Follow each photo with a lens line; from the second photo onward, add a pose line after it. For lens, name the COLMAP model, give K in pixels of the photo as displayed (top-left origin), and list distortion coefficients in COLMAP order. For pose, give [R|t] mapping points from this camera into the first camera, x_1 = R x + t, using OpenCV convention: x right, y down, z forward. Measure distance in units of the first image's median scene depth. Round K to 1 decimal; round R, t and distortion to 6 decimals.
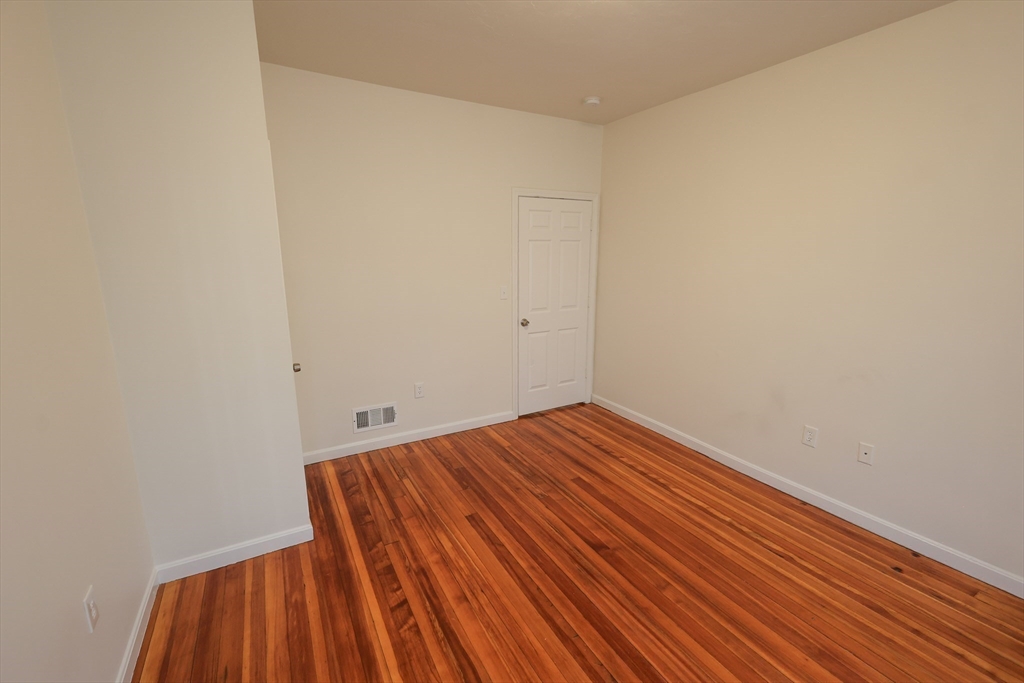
lens RADIAL K [[443.0, 0, 514.1], [0, 443.0, 344.1], [0, 0, 1]] dist [0.005072, -0.001452]
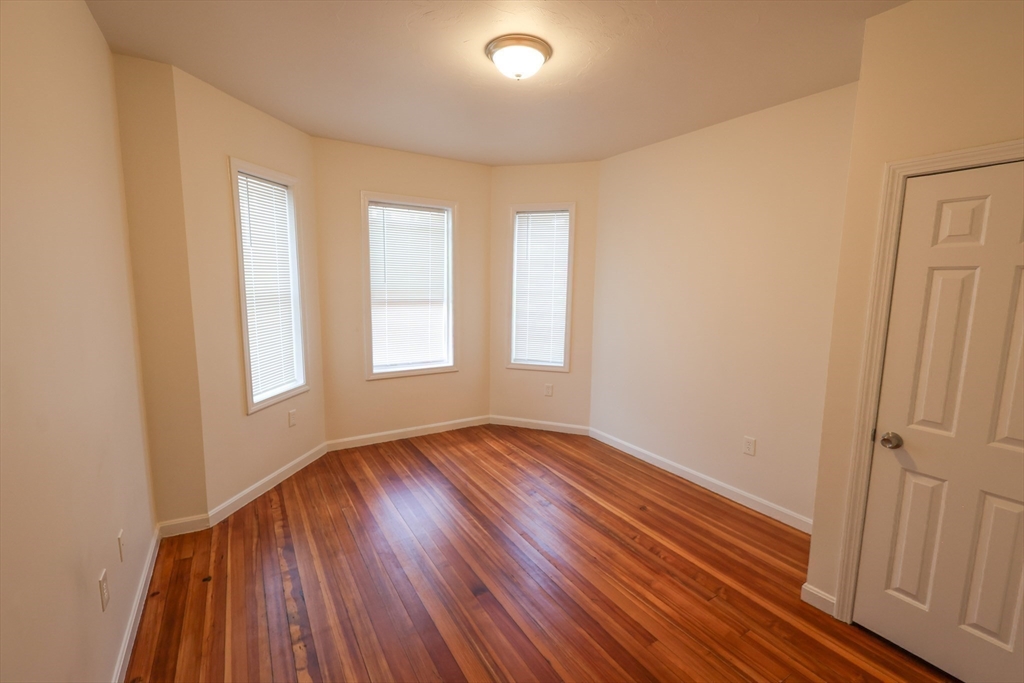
lens RADIAL K [[443.0, 0, 519.5], [0, 443.0, 339.0], [0, 0, 1]] dist [0.005072, -0.001452]
pose [[-0.998337, -0.009881, -0.056787, 0.157789], [-0.028618, 0.940157, 0.339539, -0.309884], [0.050033, 0.340599, -0.938876, 1.434651]]
